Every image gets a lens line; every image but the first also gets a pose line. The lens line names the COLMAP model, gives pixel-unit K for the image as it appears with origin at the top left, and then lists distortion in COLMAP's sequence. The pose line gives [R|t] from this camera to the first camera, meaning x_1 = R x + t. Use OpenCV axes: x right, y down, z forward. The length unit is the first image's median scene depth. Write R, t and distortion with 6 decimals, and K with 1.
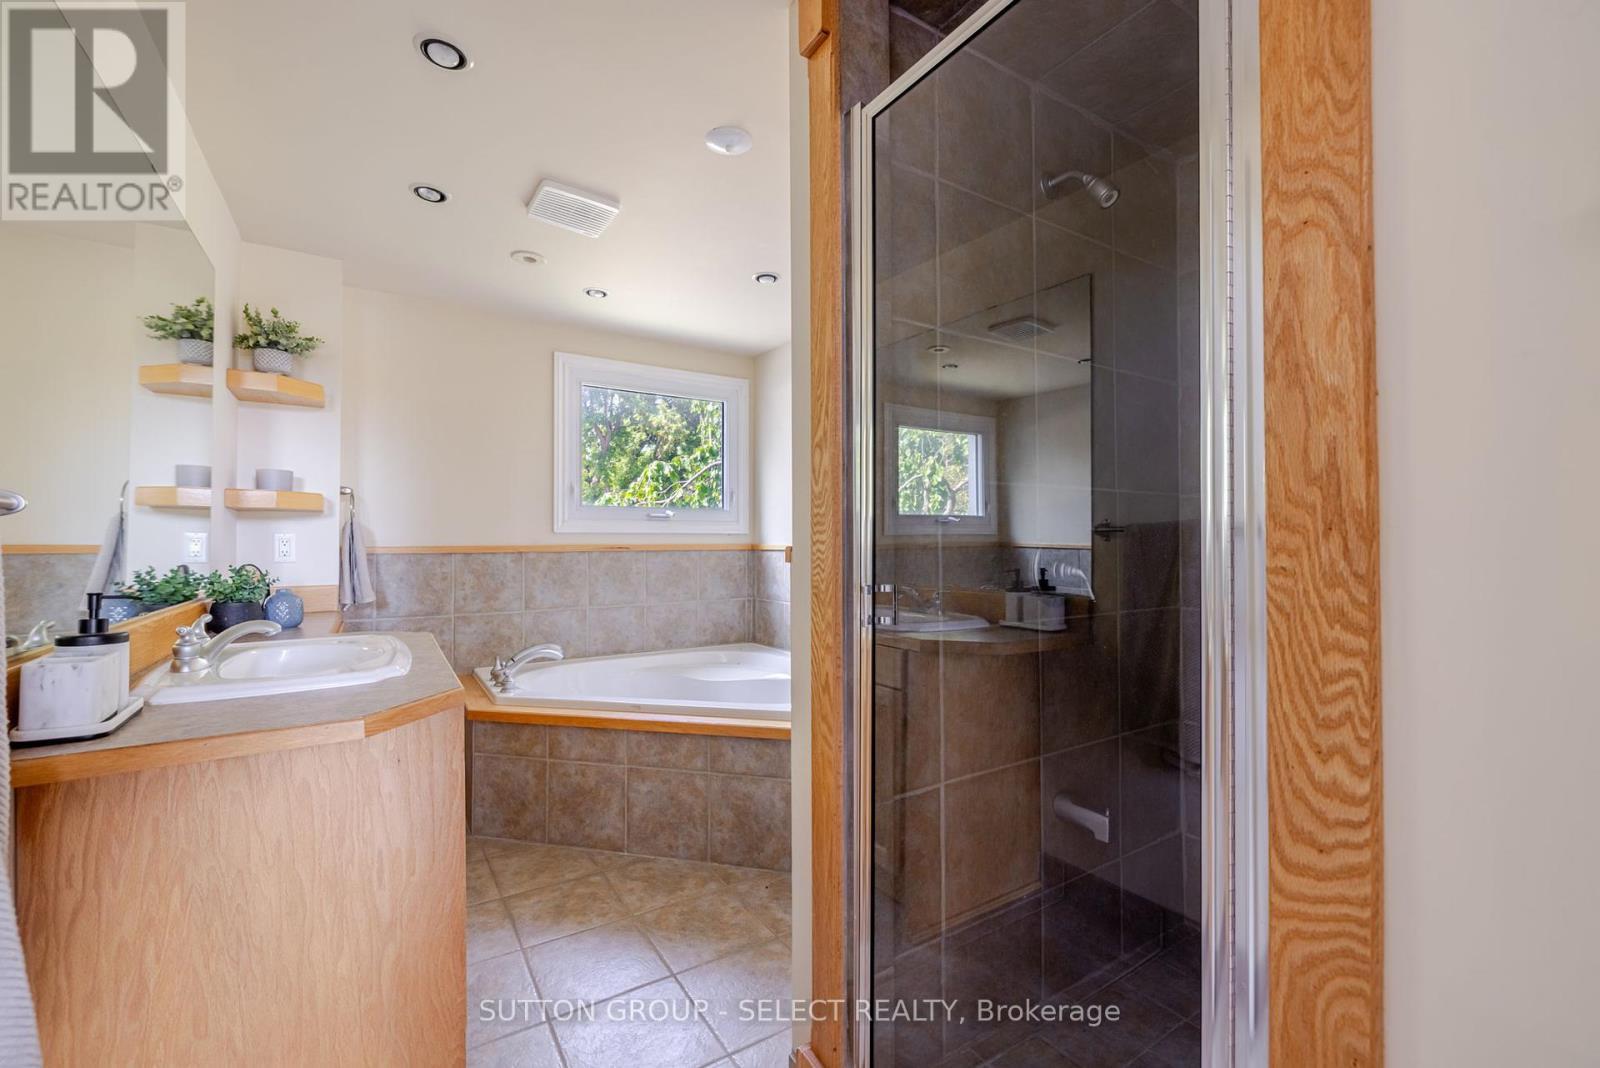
lens RADIAL K [[670.7, 0, 802.7], [0, 670.7, 533.8], [0, 0, 1]] dist [0.001762, 0.000337]
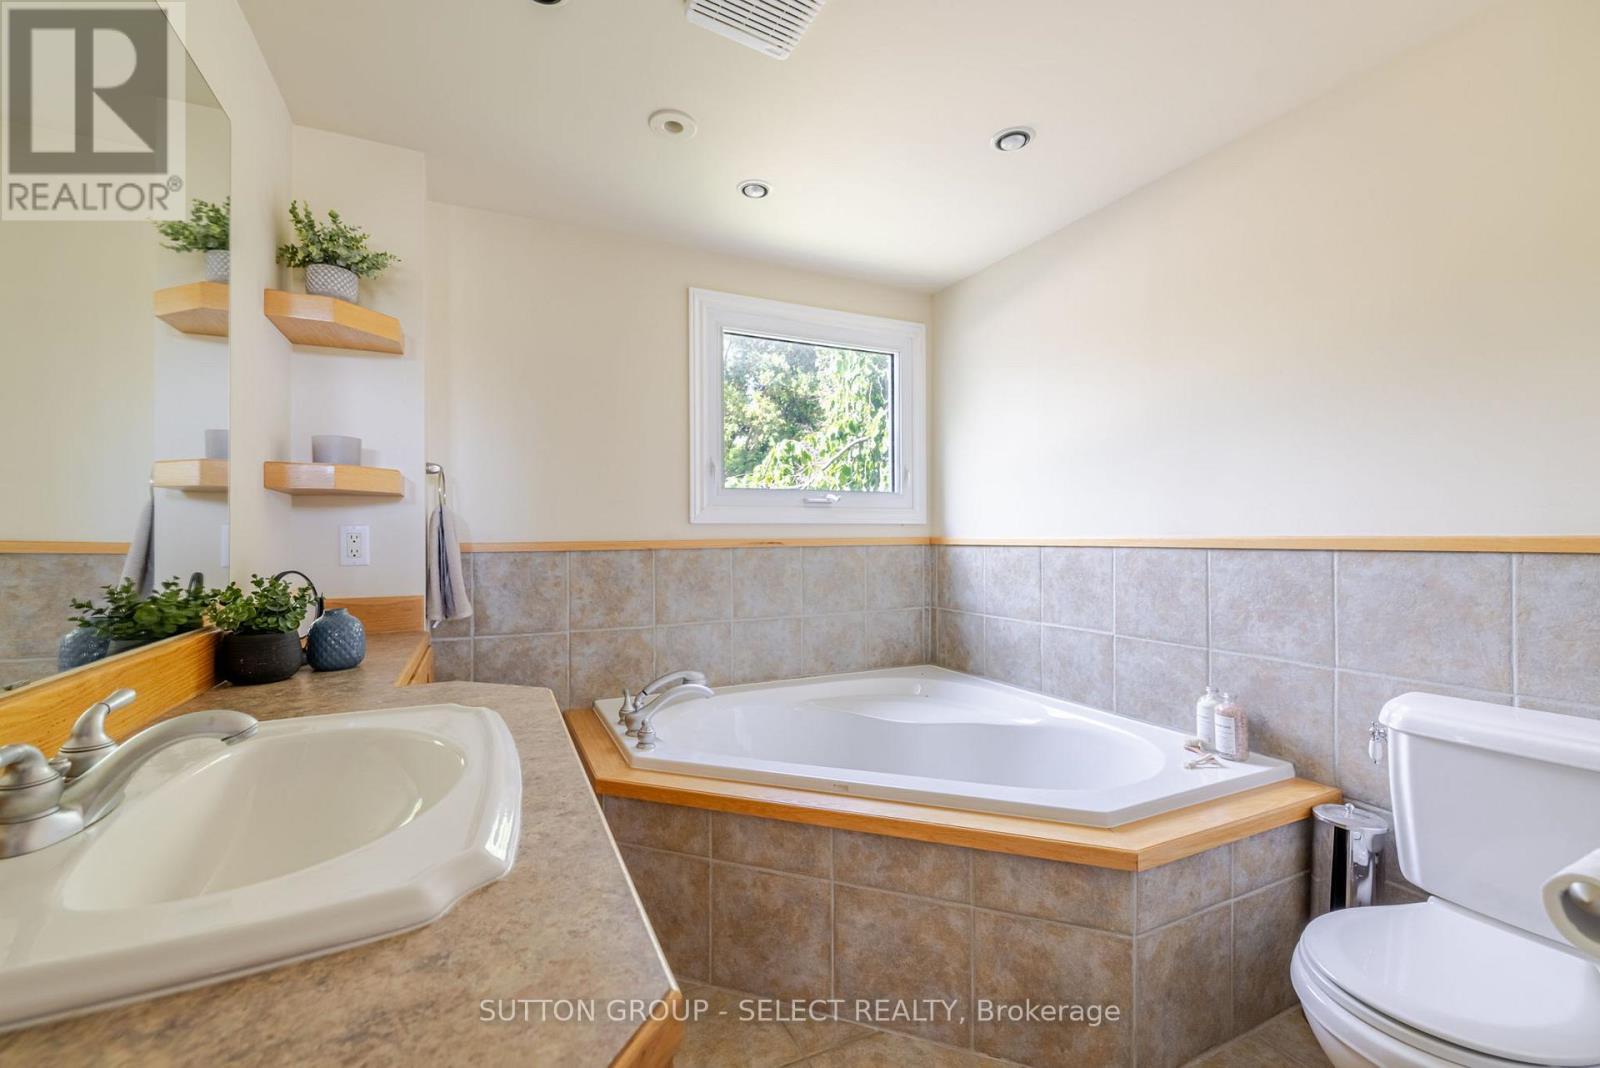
lens RADIAL K [[670.7, 0, 803.6], [0, 670.7, 532.9], [0, 0, 1]] dist [0.001762, 0.000337]
pose [[0.992498, -0.004954, -0.122157, -0.187747], [0.006192, 0.999933, 0.009753, 0.002798], [0.122100, -0.010437, 0.992463, 0.319775]]
